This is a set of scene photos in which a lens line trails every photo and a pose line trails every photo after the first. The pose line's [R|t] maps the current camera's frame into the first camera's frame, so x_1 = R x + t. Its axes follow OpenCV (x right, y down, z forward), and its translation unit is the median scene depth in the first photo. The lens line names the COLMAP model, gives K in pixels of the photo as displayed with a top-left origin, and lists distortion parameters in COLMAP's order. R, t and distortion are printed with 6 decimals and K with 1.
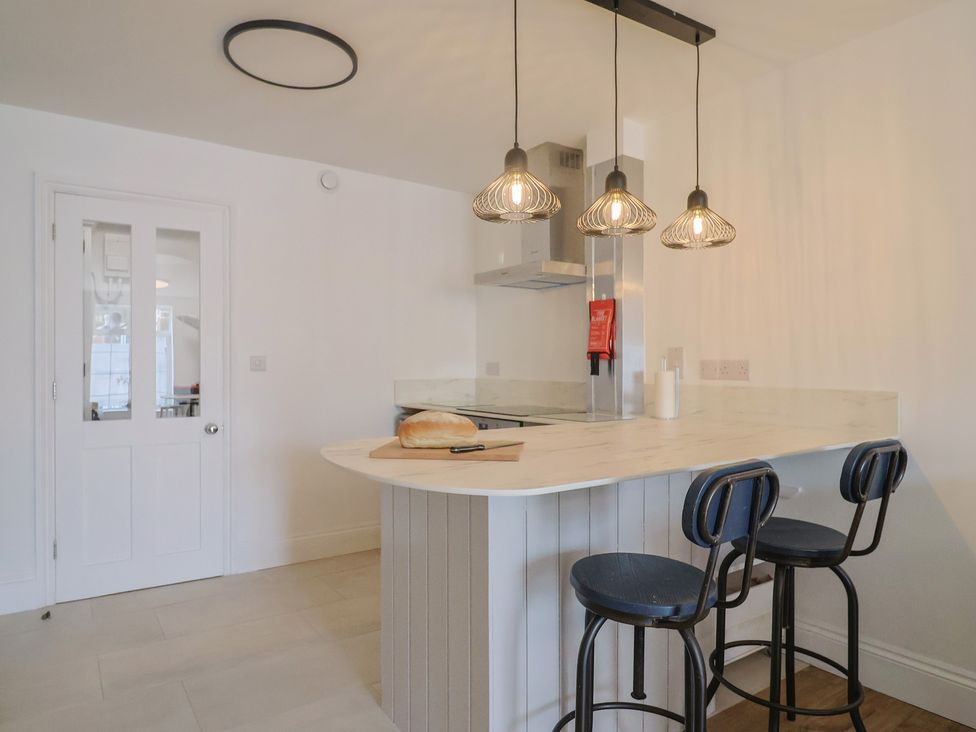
lens RADIAL K [[611.3, 0, 467.4], [0, 611.3, 366.5], [0, 0, 1]] dist [0.004827, -0.017718]
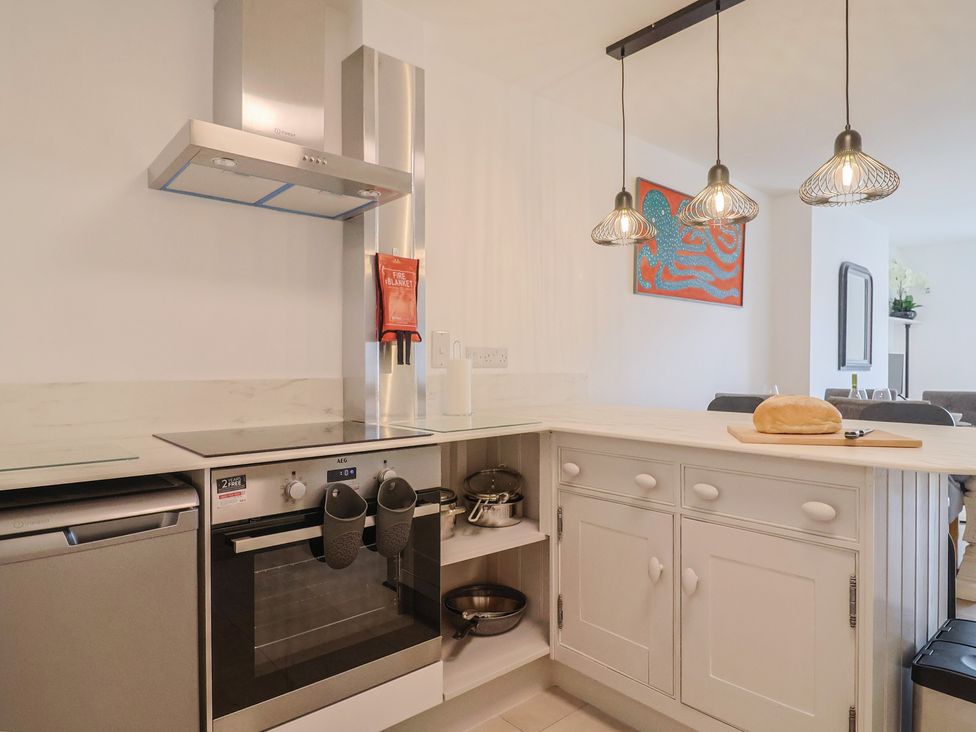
lens RADIAL K [[584.1, 0, 491.6], [0, 584.1, 363.4], [0, 0, 1]] dist [0.002608, -0.013915]
pose [[-0.124065, -0.000844, 0.992274, -0.455362], [0.004378, 0.999989, 0.001398, 0.012069], [-0.992264, 0.004518, -0.124060, 0.985091]]
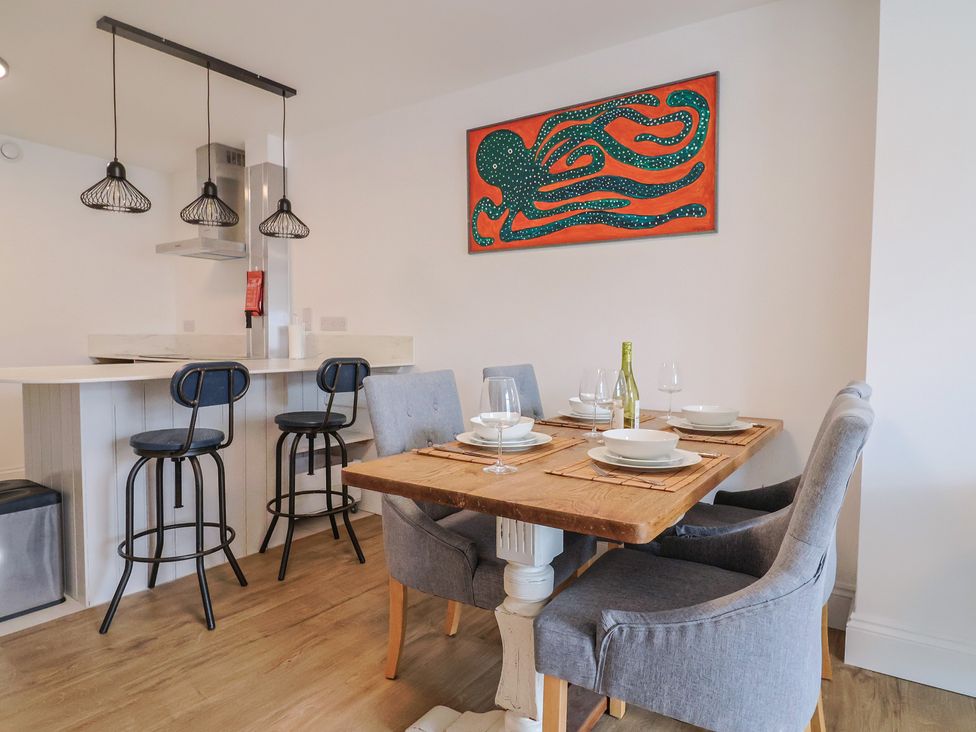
lens RADIAL K [[584.1, 0, 491.6], [0, 584.1, 363.4], [0, 0, 1]] dist [0.002608, -0.013915]
pose [[0.928042, -0.009105, 0.372365, 0.225107], [-0.007335, 0.999061, 0.042708, 0.032617], [-0.372404, -0.042366, 0.927103, -0.367904]]
